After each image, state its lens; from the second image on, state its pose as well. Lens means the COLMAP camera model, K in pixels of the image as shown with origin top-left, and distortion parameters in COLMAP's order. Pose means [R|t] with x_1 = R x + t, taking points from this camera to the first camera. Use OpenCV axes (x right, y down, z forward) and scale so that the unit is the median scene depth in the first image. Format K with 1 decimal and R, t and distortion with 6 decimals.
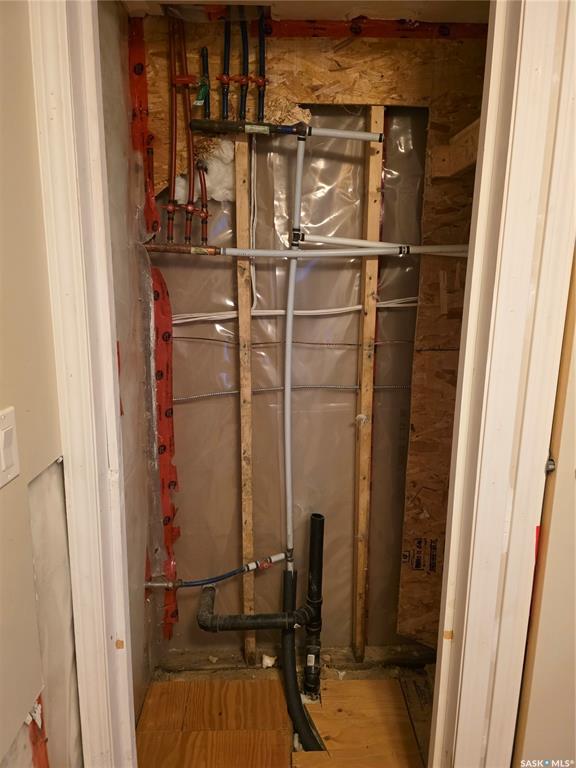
lens RADIAL K [[502.9, 0, 288.0], [0, 502.9, 384.0], [0, 0, 1]] dist [0.092105, -0.090527]
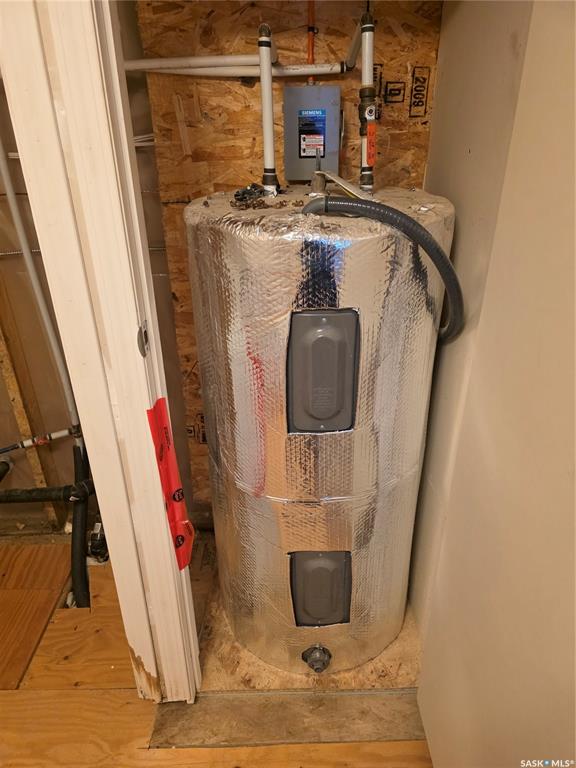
lens RADIAL K [[502.9, 0, 288.0], [0, 502.9, 384.0], [0, 0, 1]] dist [0.092105, -0.090527]
pose [[0.999400, -0.008964, -0.033443, 0.458204], [0.017259, 0.966328, 0.256733, 0.009099], [0.030015, -0.257156, 0.965904, 0.105371]]
